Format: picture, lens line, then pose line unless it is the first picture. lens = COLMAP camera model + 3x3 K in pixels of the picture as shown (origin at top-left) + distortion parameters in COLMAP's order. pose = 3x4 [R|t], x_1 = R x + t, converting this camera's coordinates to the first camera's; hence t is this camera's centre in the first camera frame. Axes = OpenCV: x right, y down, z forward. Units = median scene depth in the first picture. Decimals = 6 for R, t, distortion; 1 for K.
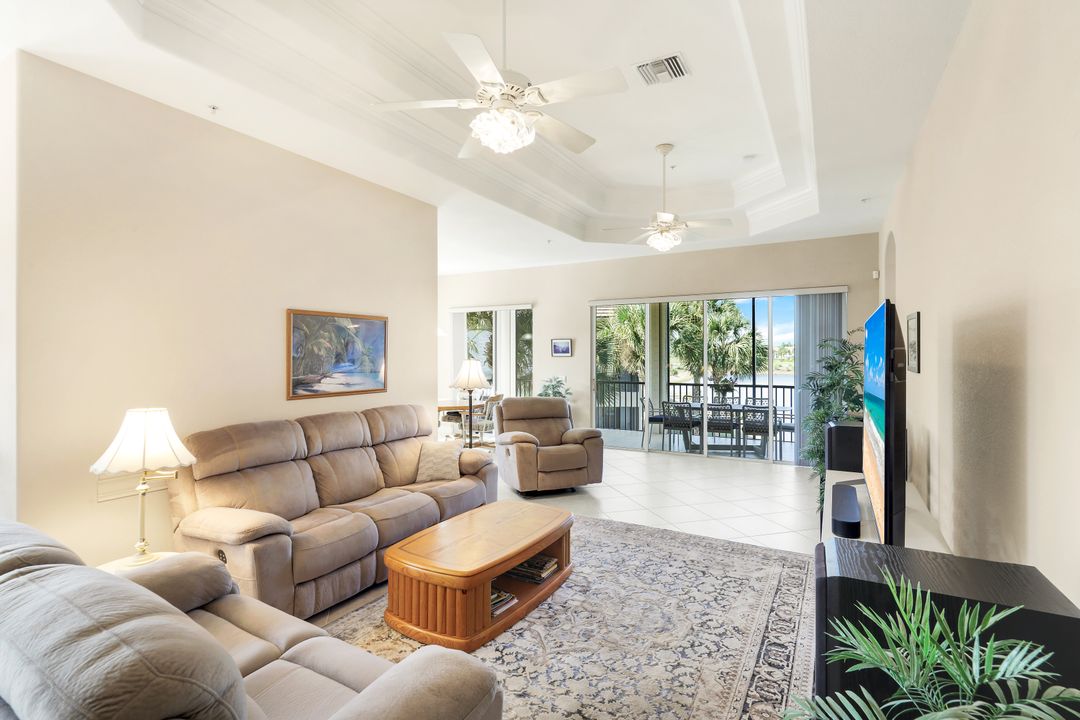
lens RADIAL K [[505.9, 0, 539.0], [0, 505.9, 356.1], [0, 0, 1]] dist [-0.003284, -0.000282]
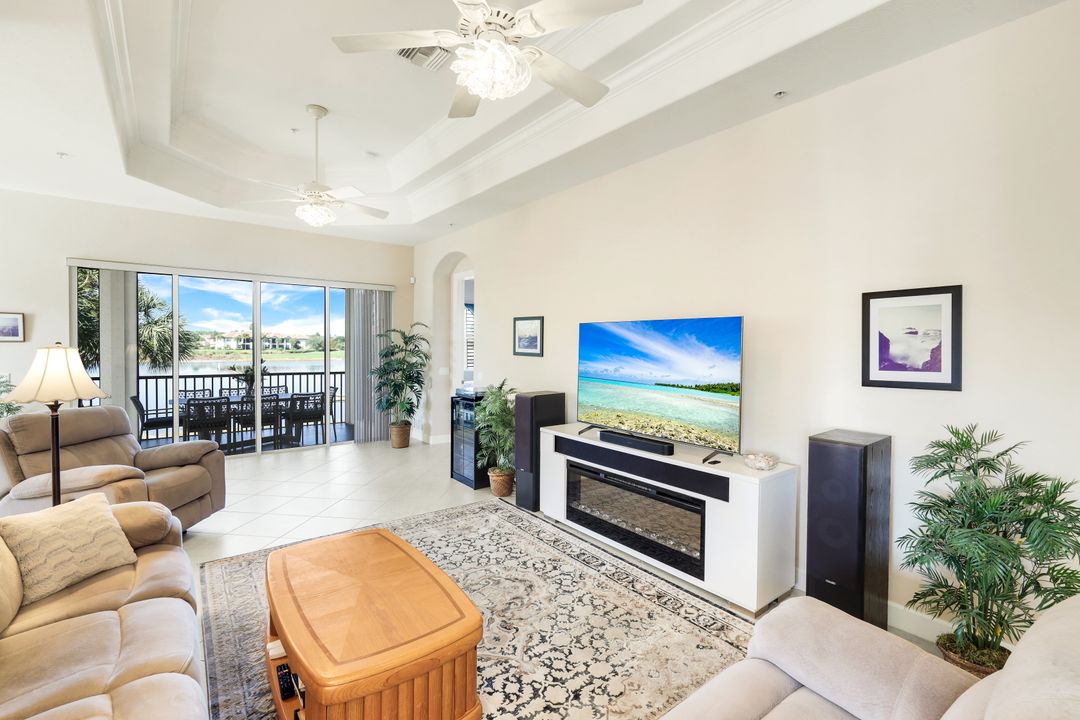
lens RADIAL K [[472.4, 0, 543.8], [0, 472.4, 349.8], [0, 0, 1]] dist [-0.000639, 0.000198]
pose [[0.376474, -0.003118, 0.926422, -0.518044], [-0.007834, 0.999948, 0.006550, 0.005233], [-0.926394, -0.009724, 0.376430, 0.424379]]
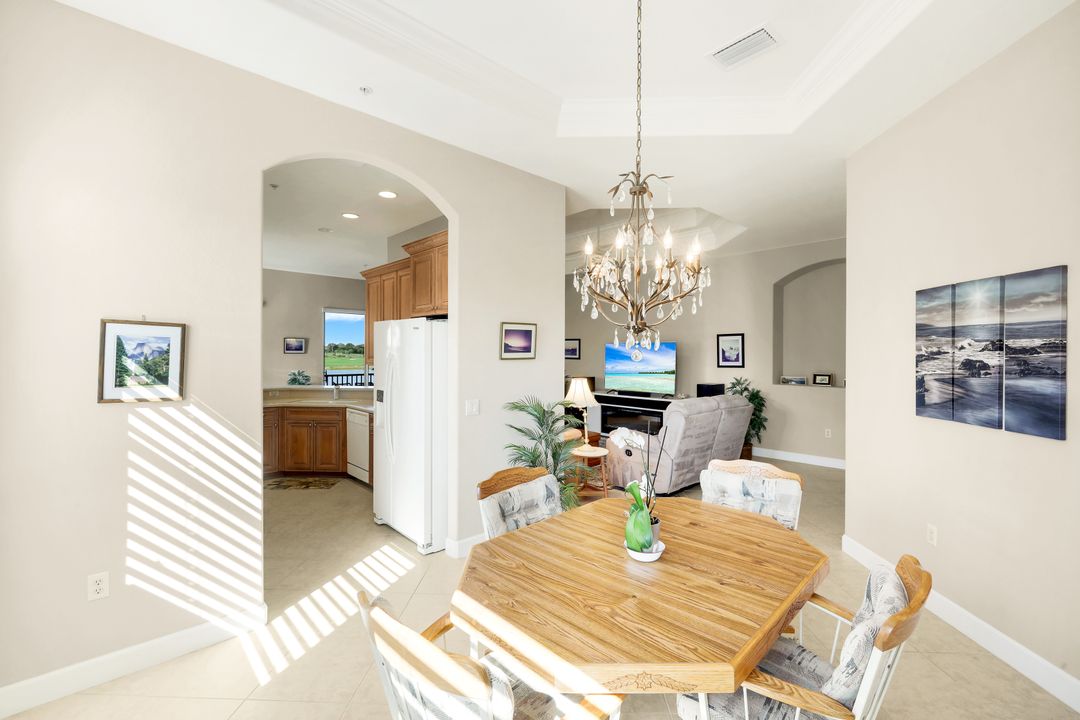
lens RADIAL K [[472.4, 0, 546.0], [0, 472.4, 355.0], [0, 0, 1]] dist [-0.000639, 0.000198]
pose [[0.291796, -0.003040, 0.956476, -1.745466], [0.000331, 0.999995, 0.003077, 0.001475], [-0.956481, -0.000581, 0.291796, 0.358981]]
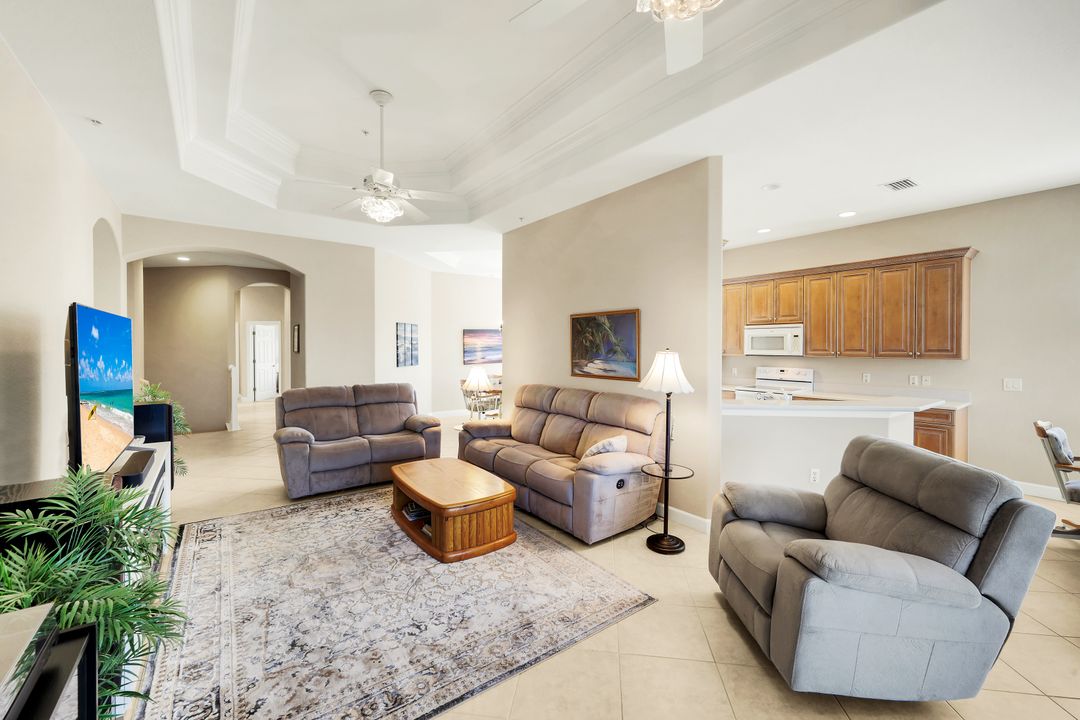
lens RADIAL K [[438.7, 0, 540.0], [0, 438.7, 349.5], [0, 0, 1]] dist [-0.004385, -0.000326]
pose [[-0.397716, 0.008904, -0.917465, 0.707708], [-0.005074, 0.999916, 0.011904, -0.005396], [0.917494, 0.009390, -0.397638, 1.383573]]
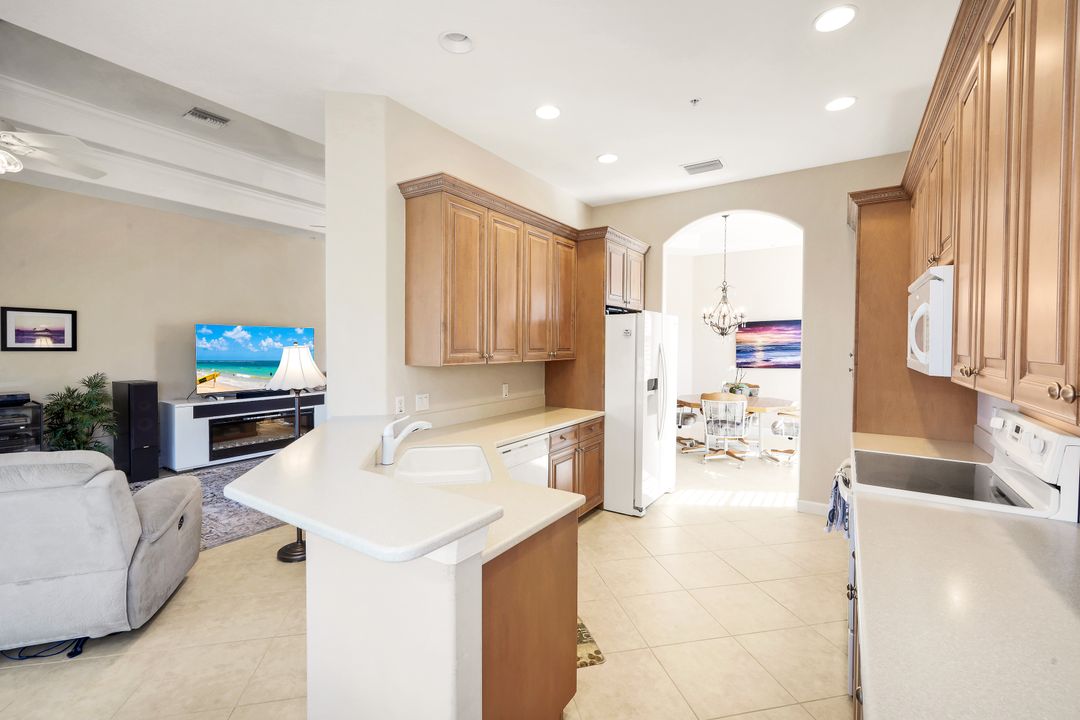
lens RADIAL K [[472.4, 0, 546.4], [0, 472.4, 358.3], [0, 0, 1]] dist [-0.000639, 0.000198]
pose [[-0.997293, -0.005728, 0.073306, -0.702627], [-0.003378, 0.999477, 0.032146, 0.006384], [-0.073452, 0.031812, -0.996791, 2.090598]]
